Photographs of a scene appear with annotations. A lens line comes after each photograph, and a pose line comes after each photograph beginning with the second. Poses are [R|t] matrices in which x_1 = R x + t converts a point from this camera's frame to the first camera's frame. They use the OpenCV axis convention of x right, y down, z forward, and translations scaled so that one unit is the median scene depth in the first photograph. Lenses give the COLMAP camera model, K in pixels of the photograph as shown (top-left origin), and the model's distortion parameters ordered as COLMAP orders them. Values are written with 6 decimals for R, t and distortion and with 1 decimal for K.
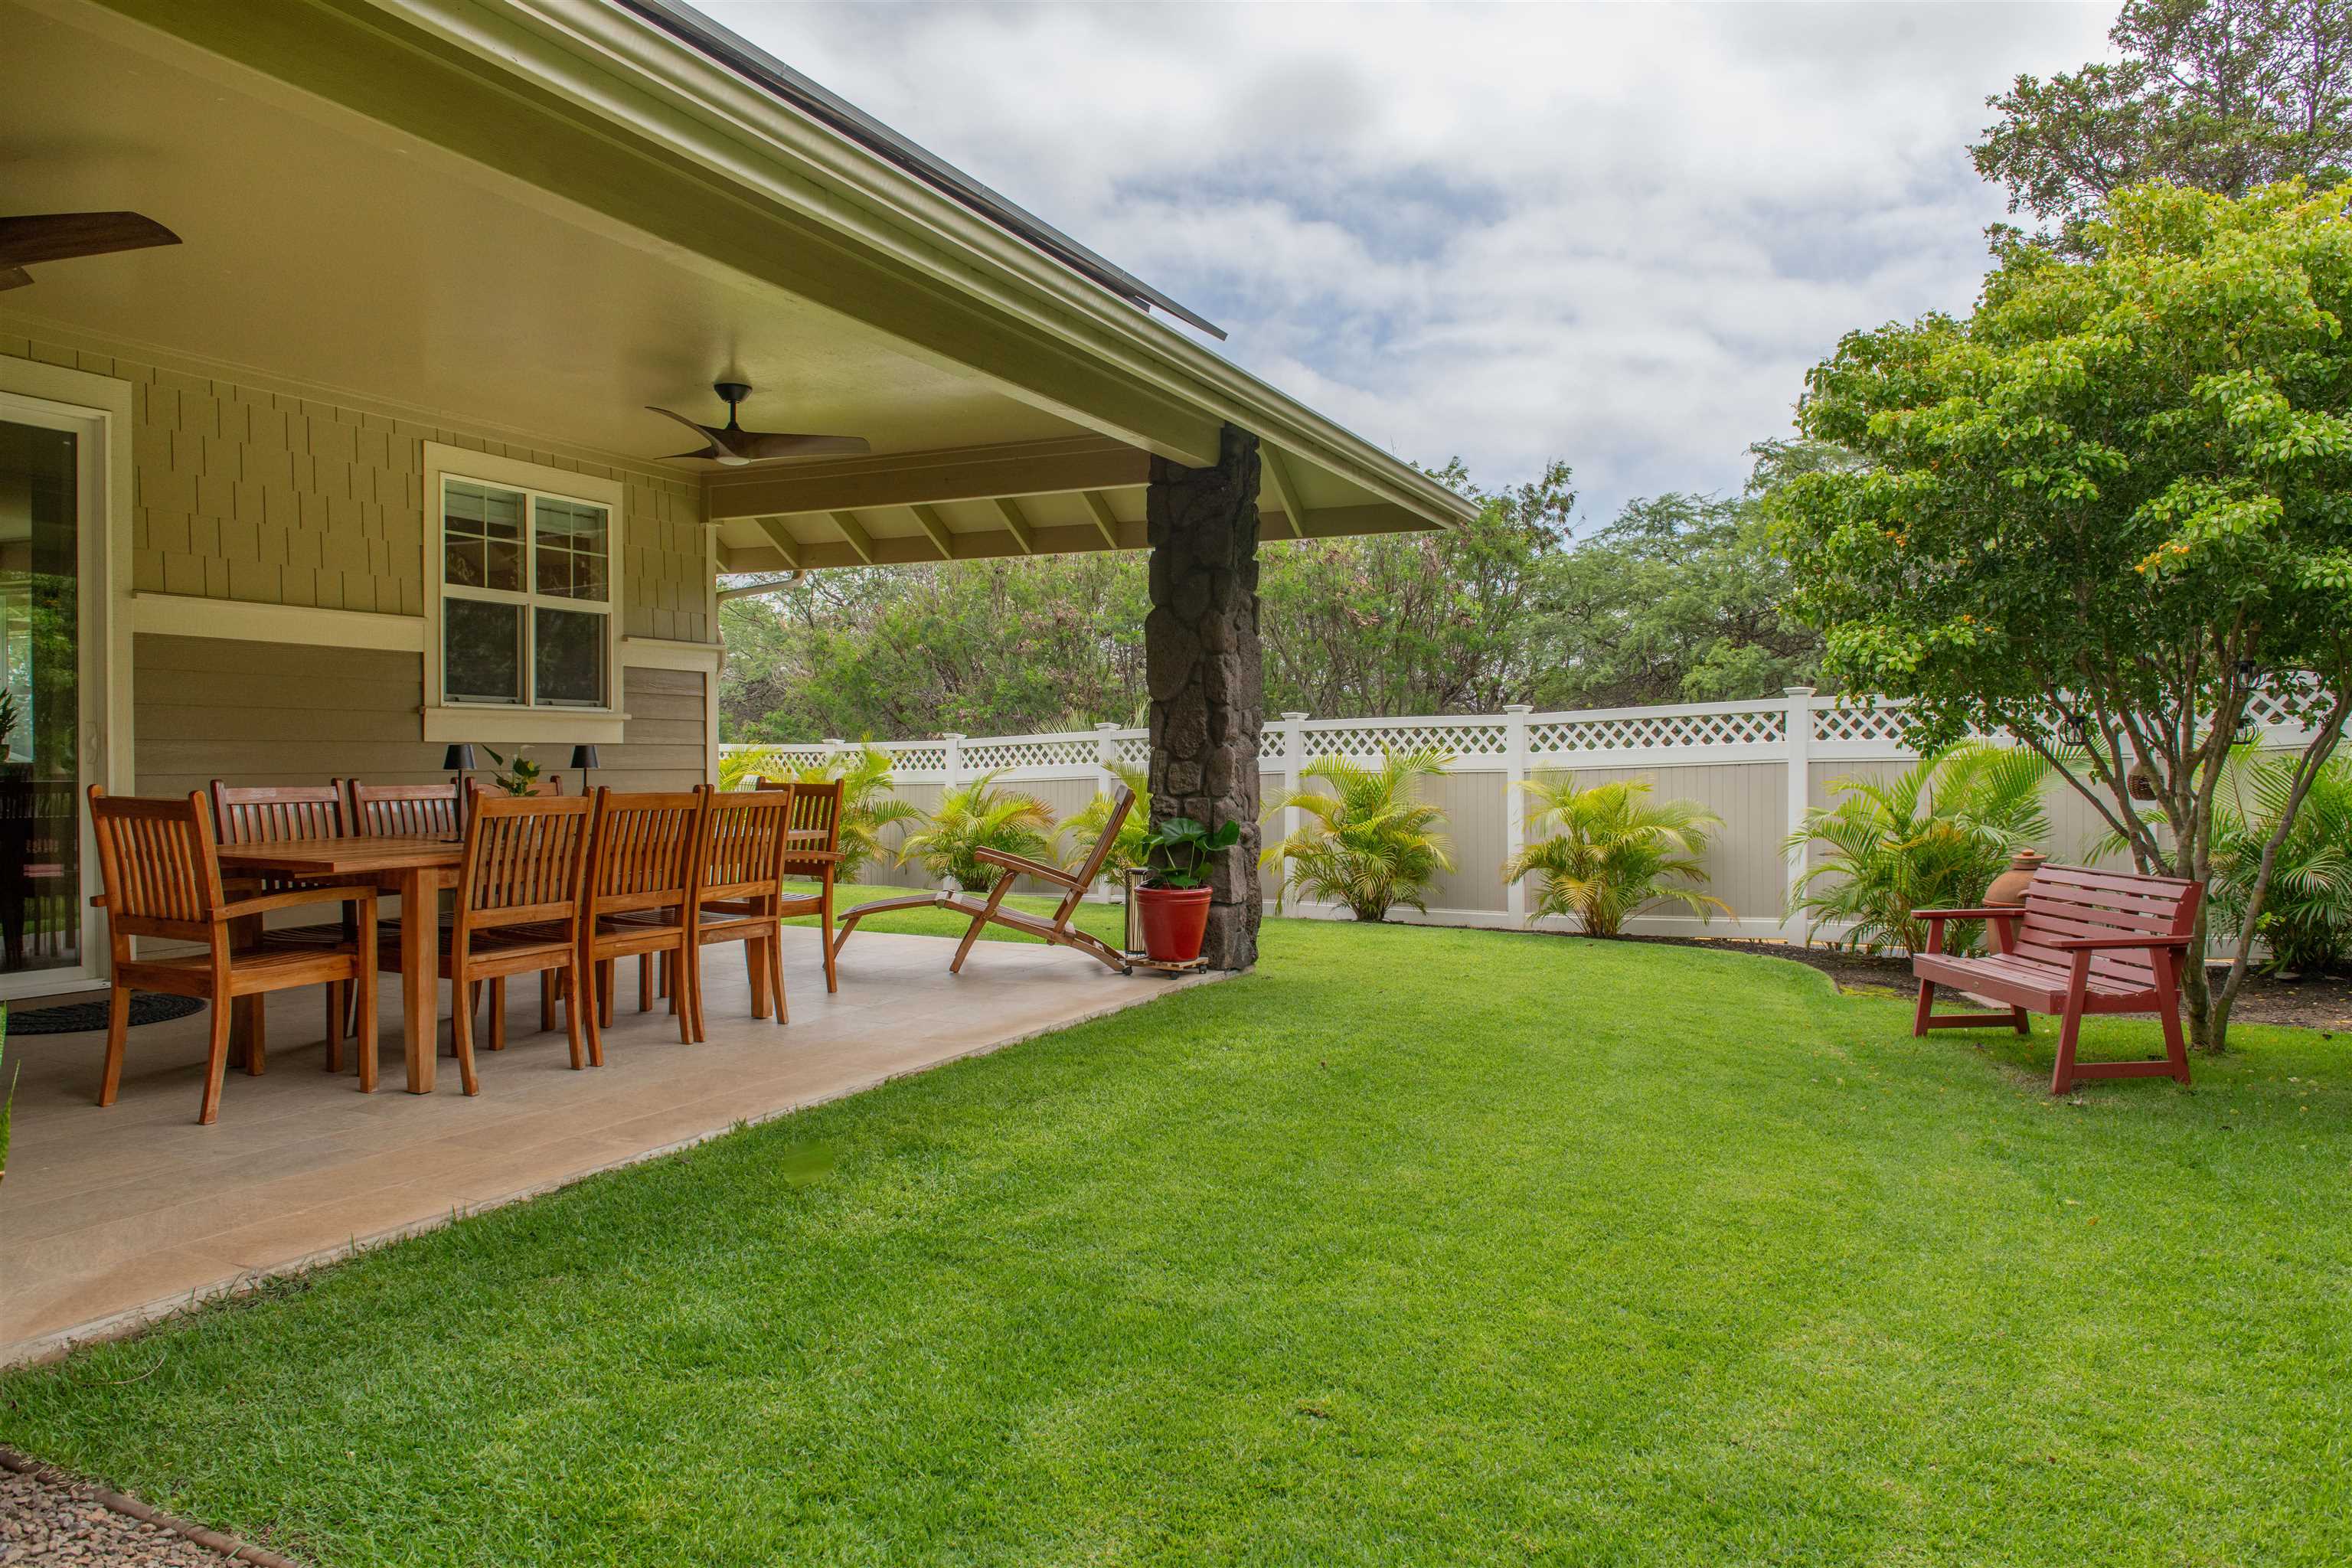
lens RADIAL K [[1658.1, 0, 1175.7], [0, 1658.1, 806.9], [0, 0, 1]] dist [0.004285, -0.029042]
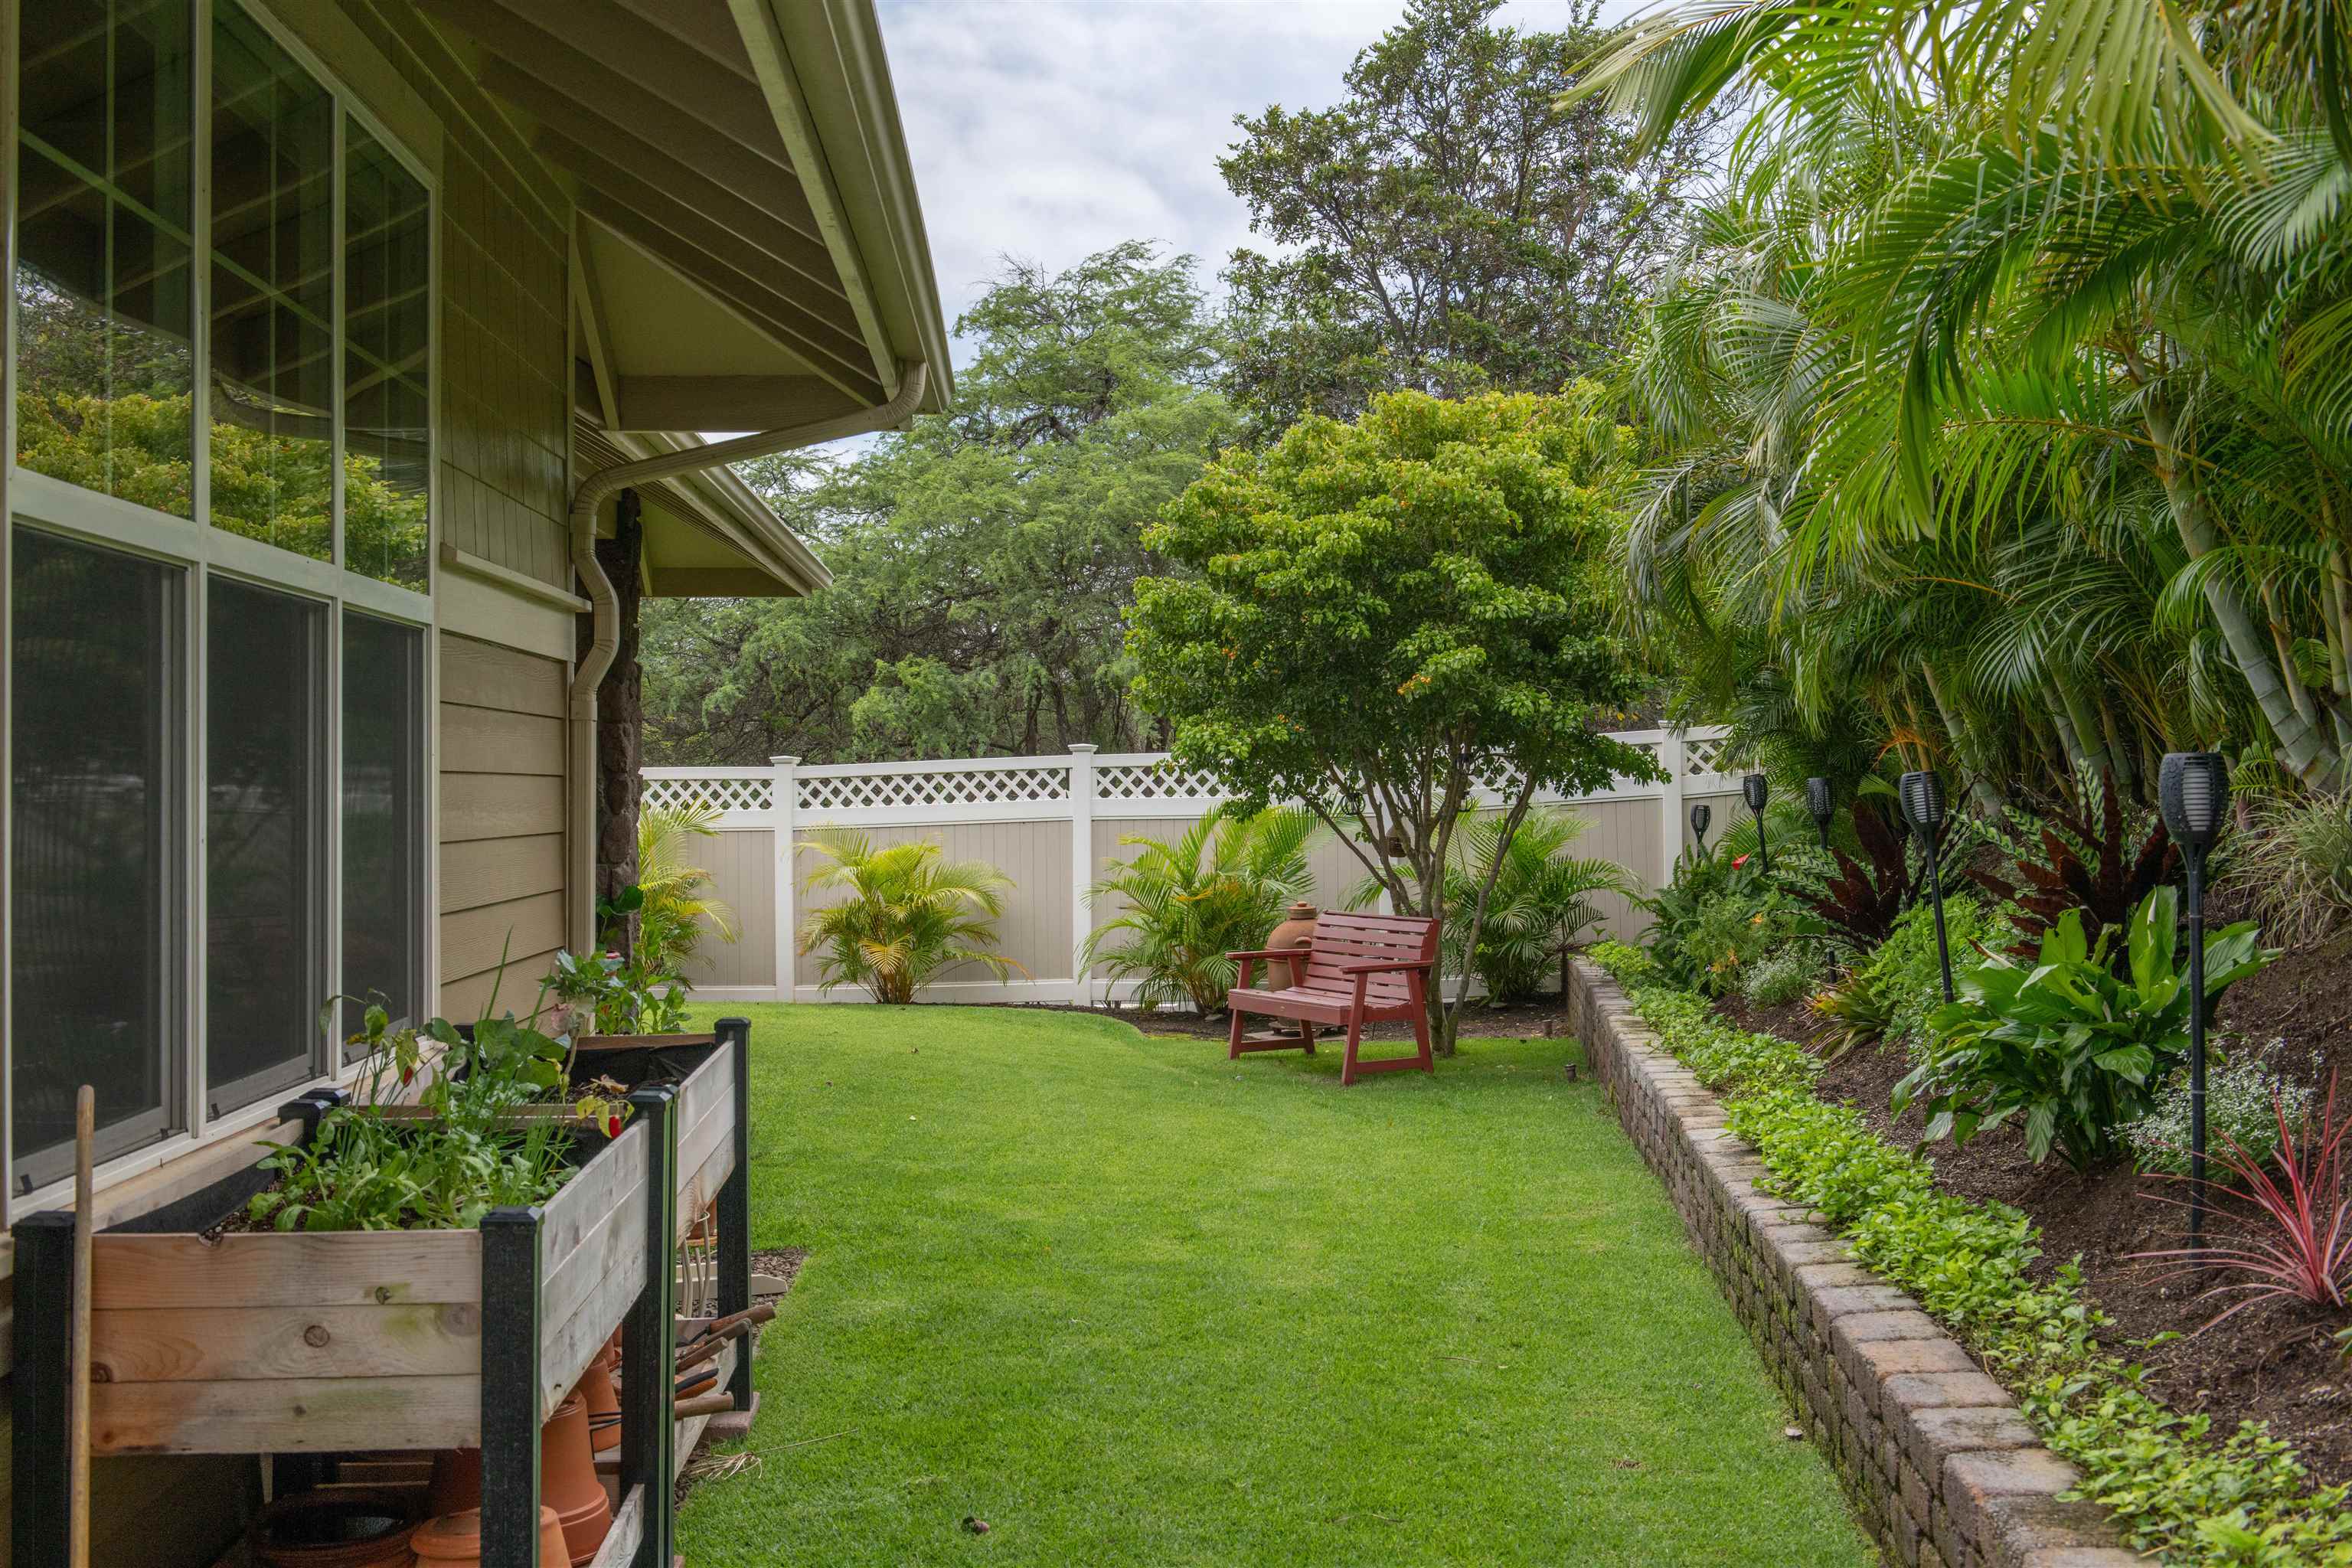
lens RADIAL K [[2622.8, 0, 1176.0], [0, 2622.8, 784.0], [0, 0, 1]] dist [0.463460, 0.002422]
pose [[0.894765, 0.002997, 0.446527, -0.357657], [0.011572, 0.999486, -0.029899, -0.001002], [-0.446387, 0.031920, 0.894271, -0.557915]]
